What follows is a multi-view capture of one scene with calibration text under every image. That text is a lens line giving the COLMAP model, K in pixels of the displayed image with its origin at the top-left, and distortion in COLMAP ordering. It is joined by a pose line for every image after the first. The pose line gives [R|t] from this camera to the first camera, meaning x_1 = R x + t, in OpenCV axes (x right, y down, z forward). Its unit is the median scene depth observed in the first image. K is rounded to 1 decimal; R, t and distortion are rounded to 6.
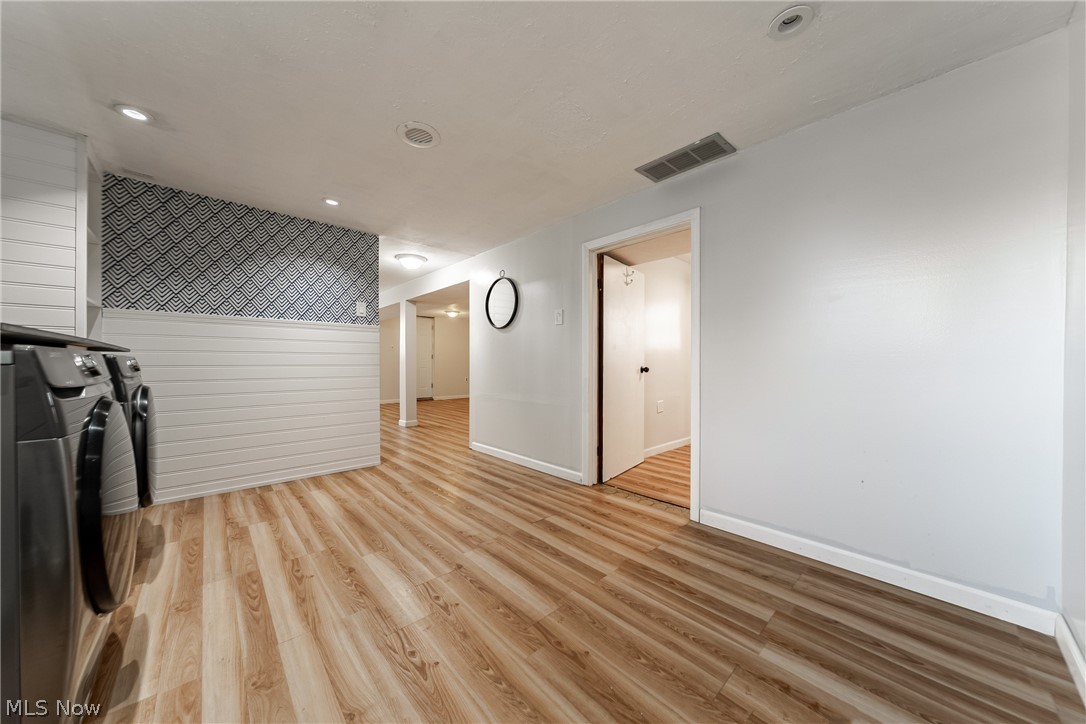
lens RADIAL K [[372.0, 0, 541.7], [0, 372.0, 361.8], [0, 0, 1]] dist [-0.003267, -0.000453]
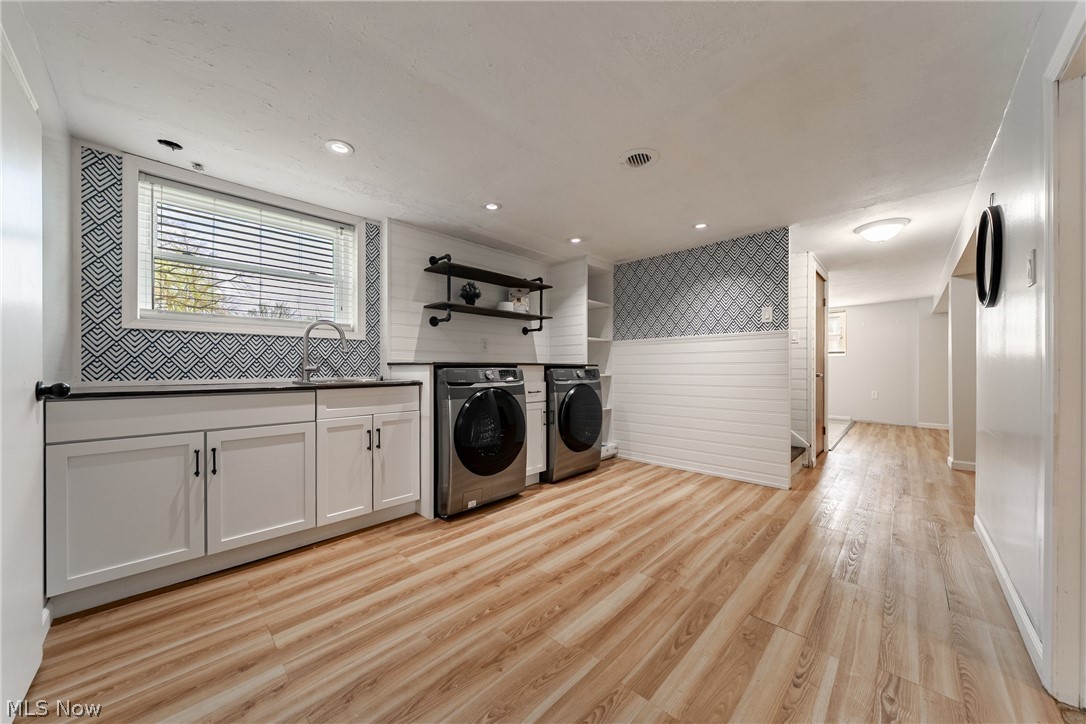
lens RADIAL K [[372.0, 0, 542.2], [0, 372.0, 367.7], [0, 0, 1]] dist [-0.003267, -0.000453]
pose [[0.057642, -0.006528, -0.998316, 0.532118], [0.005309, 0.999966, -0.006232, -0.008225], [0.998323, -0.004941, 0.057675, 0.501010]]
